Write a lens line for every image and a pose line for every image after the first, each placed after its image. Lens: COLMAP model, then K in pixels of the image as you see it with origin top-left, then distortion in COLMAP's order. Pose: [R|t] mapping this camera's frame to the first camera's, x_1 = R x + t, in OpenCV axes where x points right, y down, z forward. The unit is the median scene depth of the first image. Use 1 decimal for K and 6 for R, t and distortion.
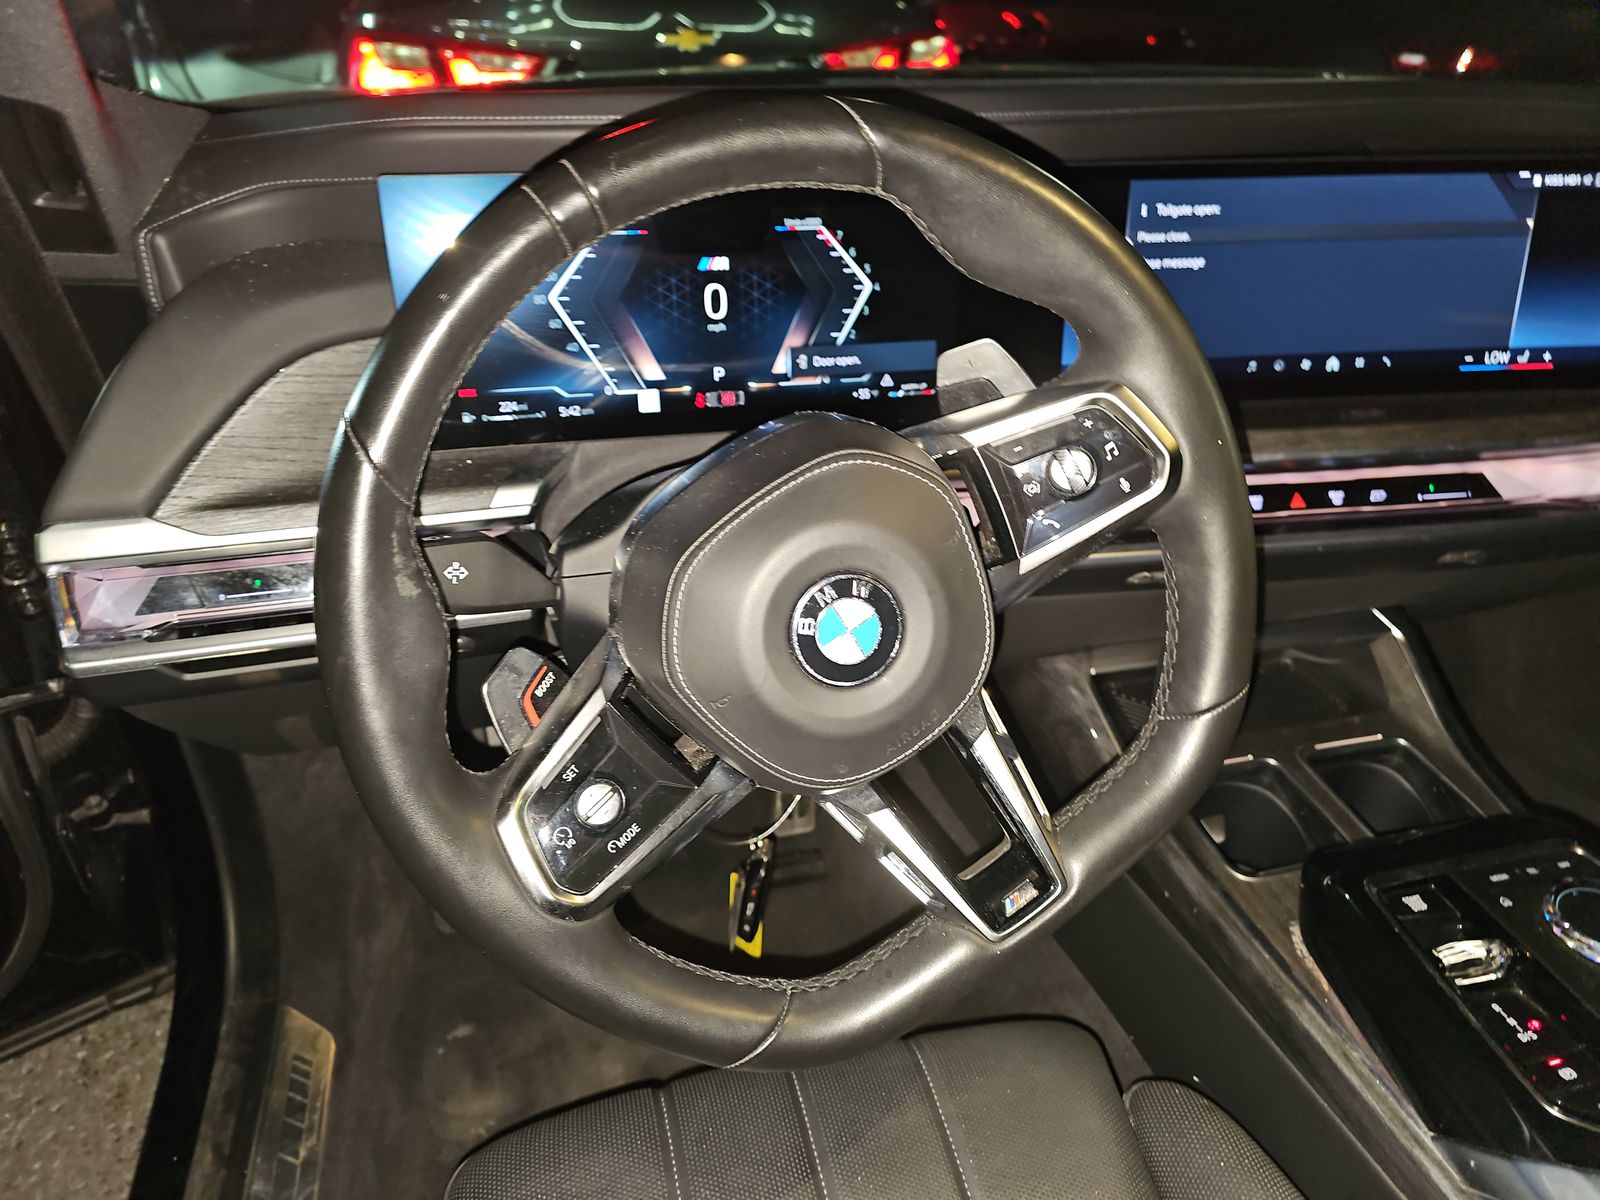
lens RADIAL K [[1075.2, 0, 797.7], [0, 1075.2, 605.2], [0, 0, 1]] dist [0.006603, -0.016964]
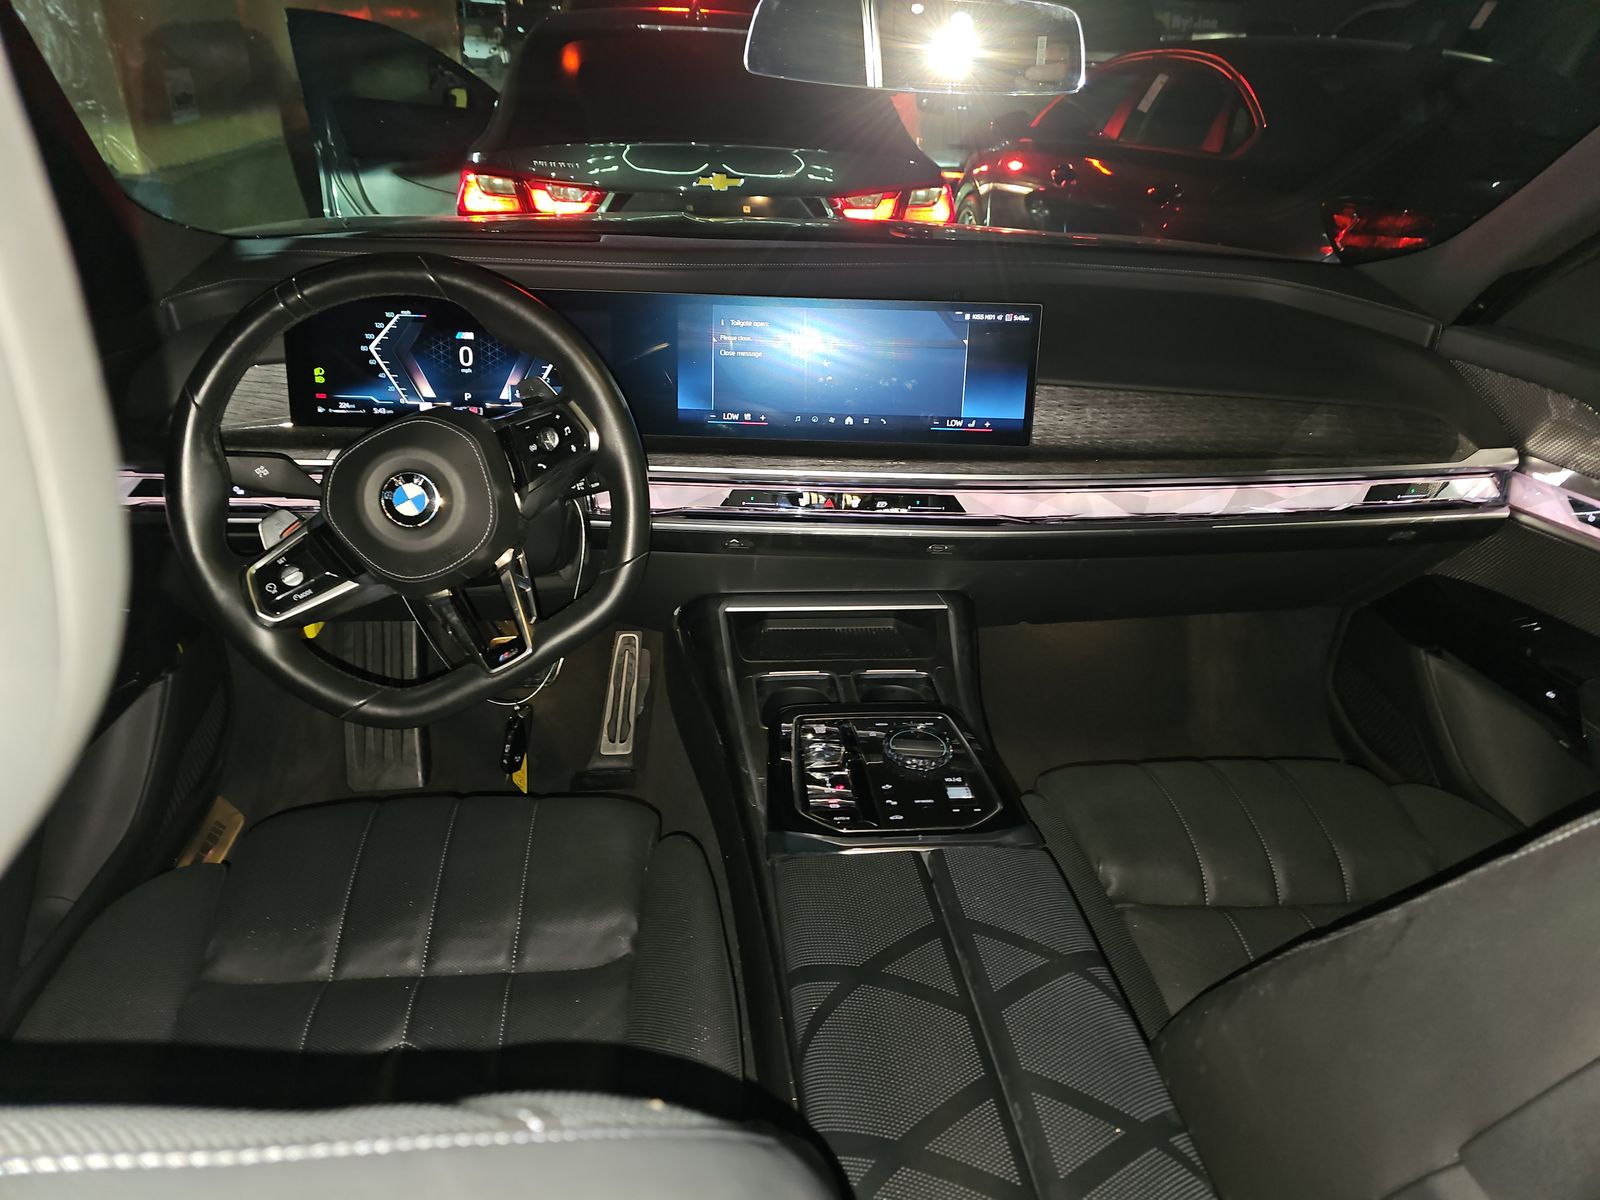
lens RADIAL K [[1075.2, 0, 805.8], [0, 1075.2, 598.2], [0, 0, 1]] dist [0.006603, -0.016964]
pose [[0.990589, 0.083990, -0.108073, 0.690728], [-0.094612, 0.990754, -0.097237, 0.229289], [0.098907, 0.106547, 0.989376, -0.650176]]
